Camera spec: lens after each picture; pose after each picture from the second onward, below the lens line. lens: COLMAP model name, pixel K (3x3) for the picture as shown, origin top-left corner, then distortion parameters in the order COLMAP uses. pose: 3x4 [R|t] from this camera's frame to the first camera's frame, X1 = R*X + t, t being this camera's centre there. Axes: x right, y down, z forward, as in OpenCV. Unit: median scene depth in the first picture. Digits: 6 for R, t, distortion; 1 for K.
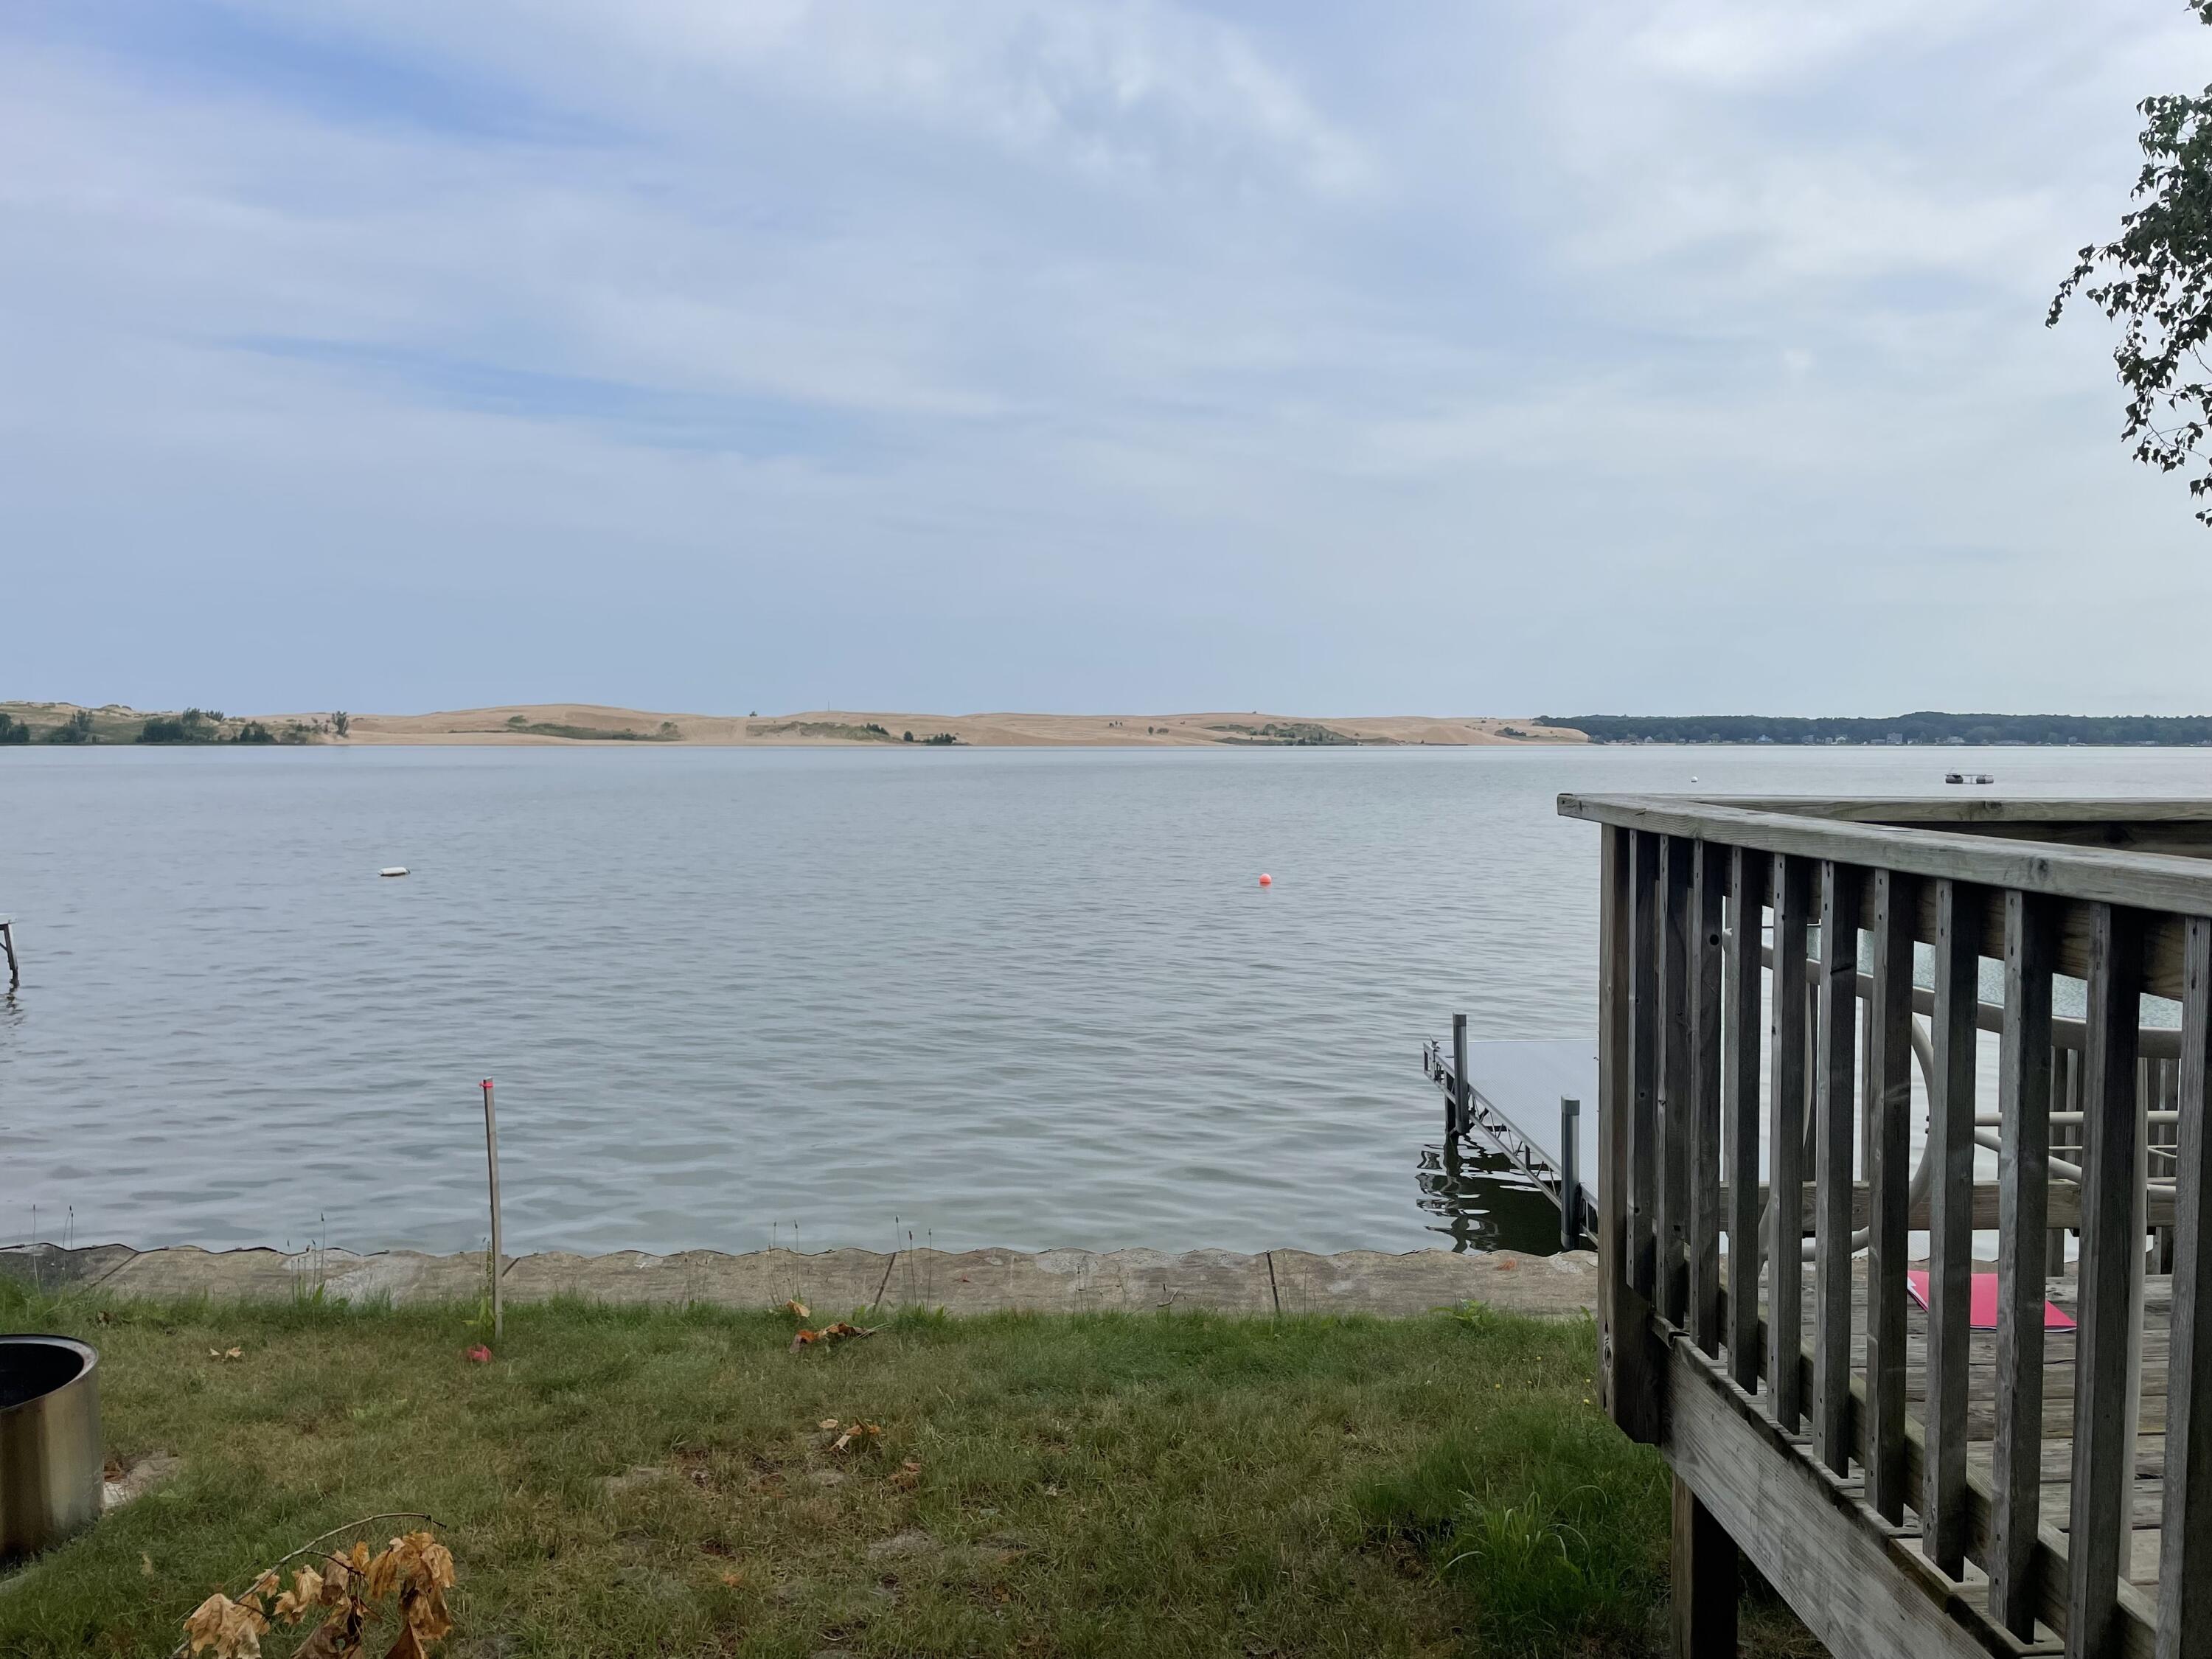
lens RADIAL K [[1695.7, 0, 1110.5], [0, 1695.7, 826.6], [0, 0, 1]] dist [0.106948, -0.140920]
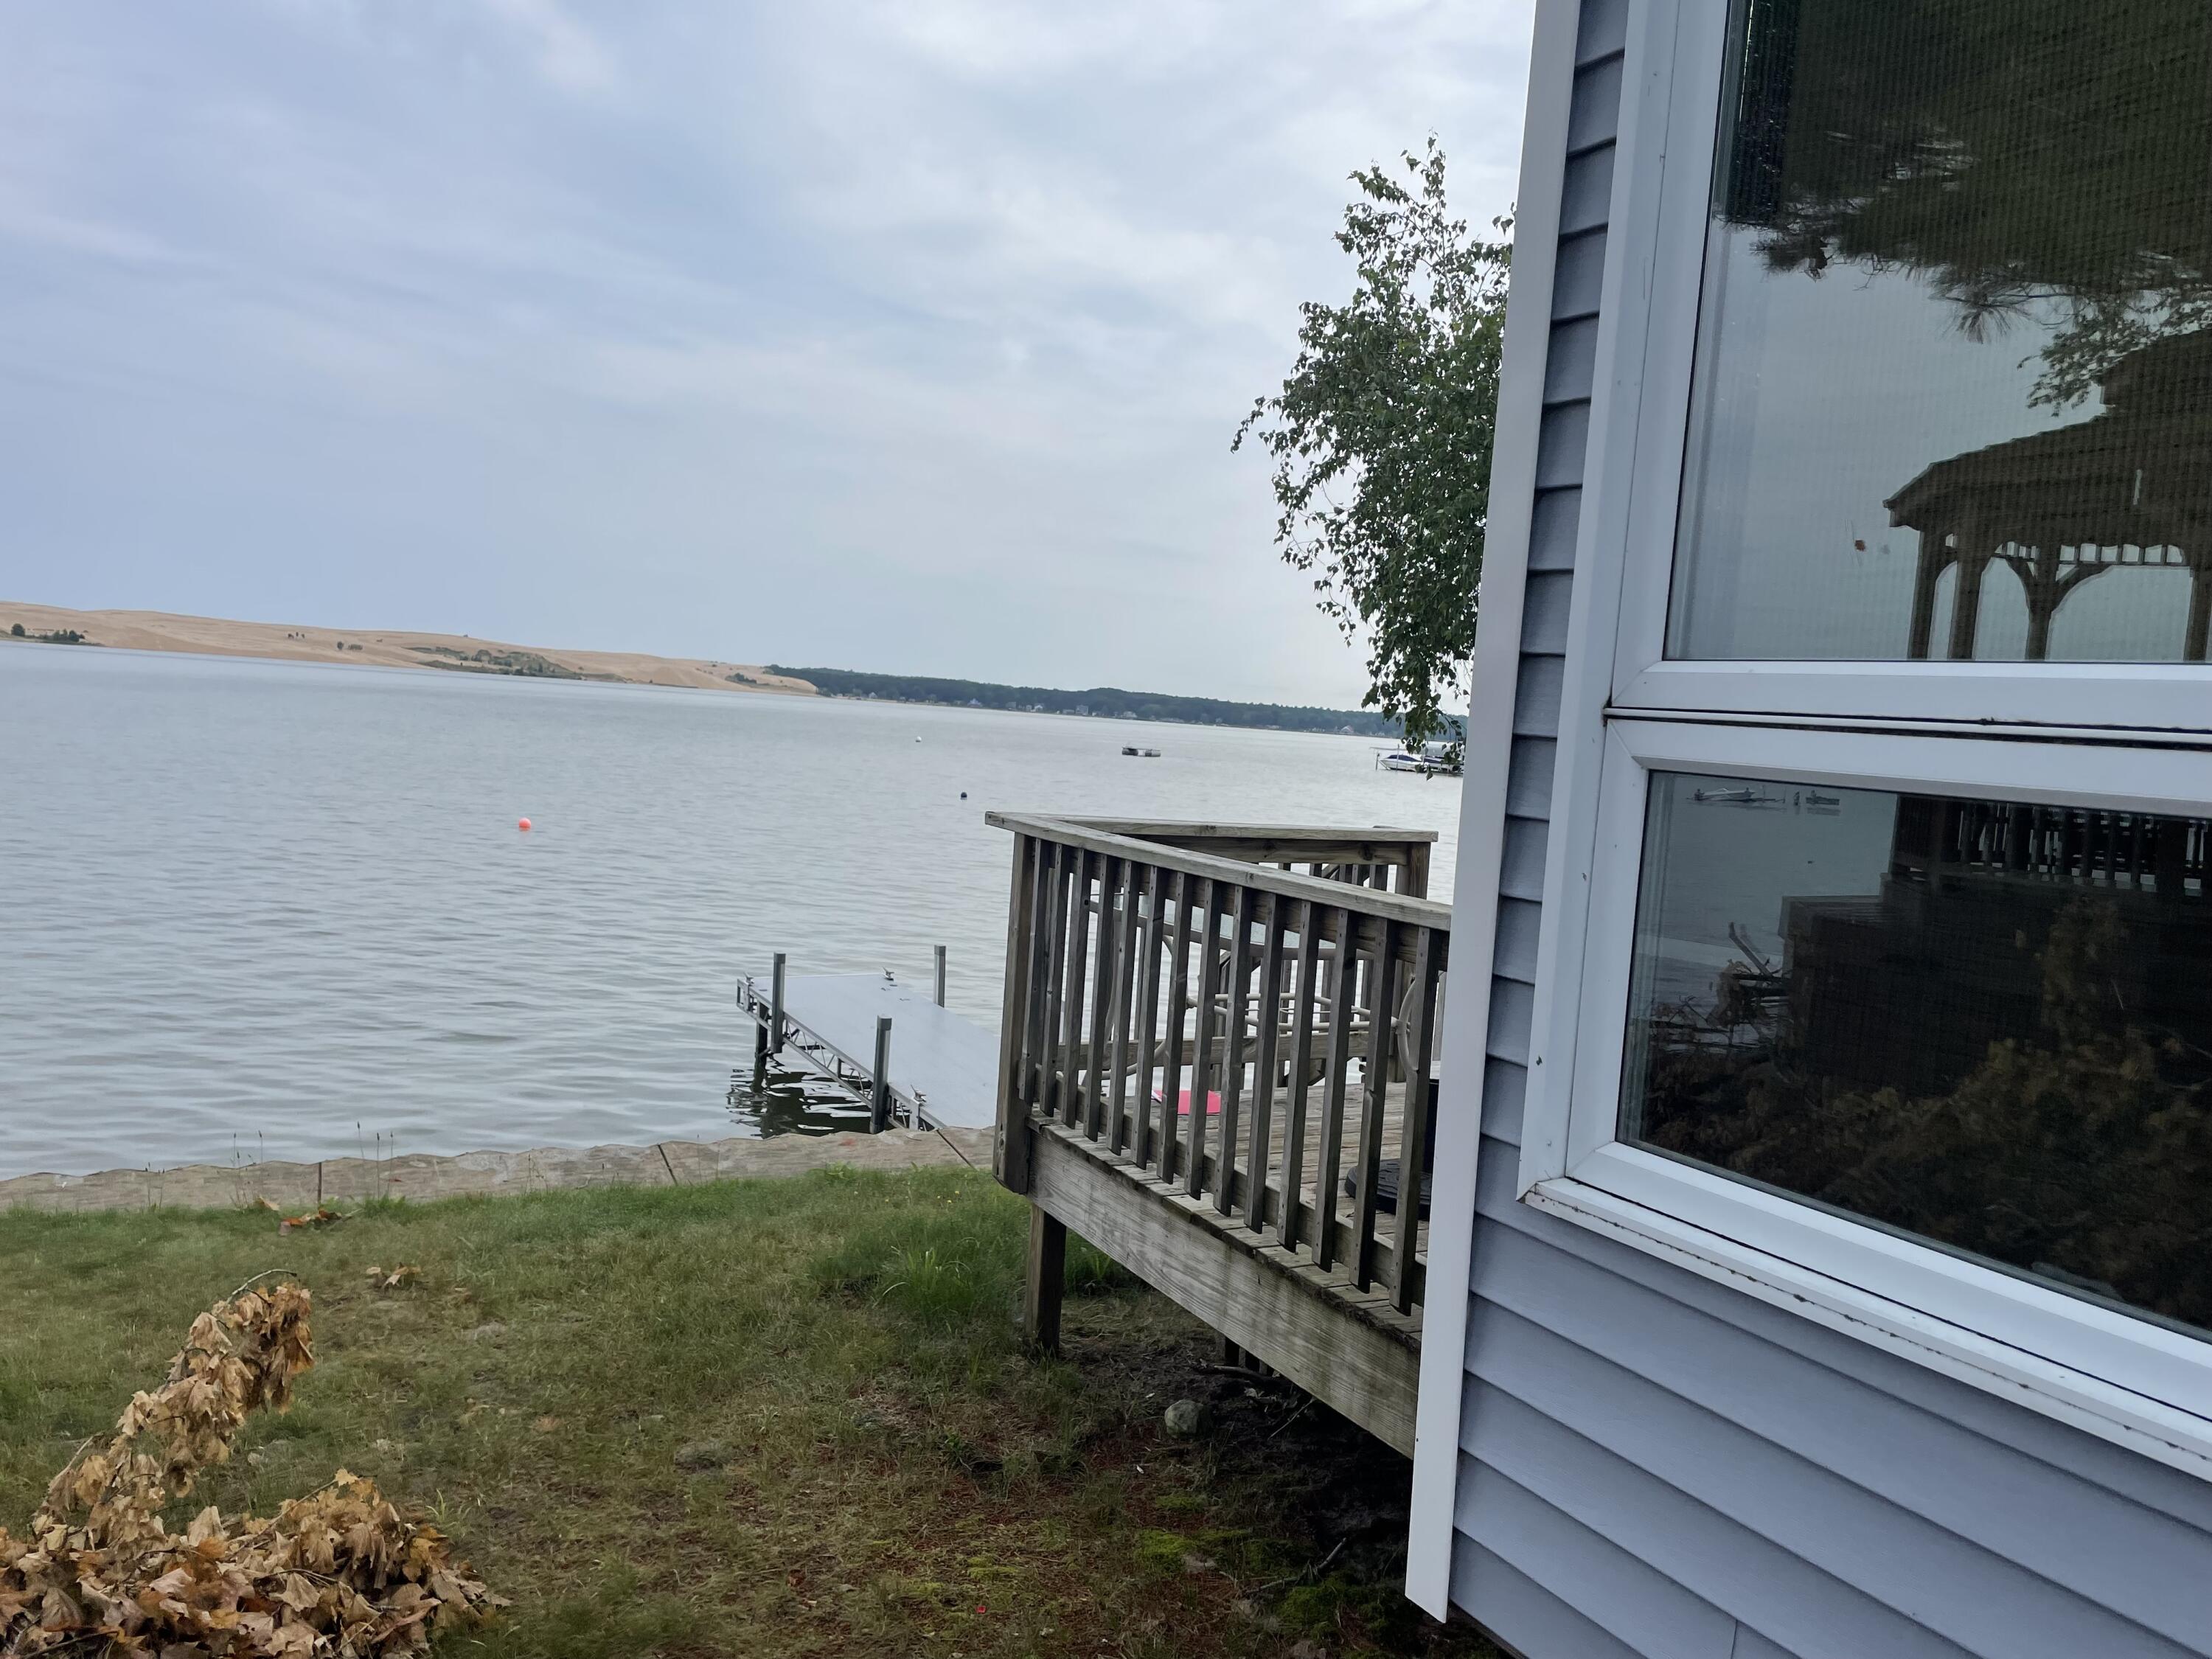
lens RADIAL K [[1695.7, 0, 1110.5], [0, 1695.7, 826.6], [0, 0, 1]] dist [0.106948, -0.140920]
pose [[0.901063, 0.032219, 0.432491, -0.163326], [-0.046156, 0.998697, 0.021763, -0.022232], [-0.431226, -0.039572, 0.901376, -0.256354]]
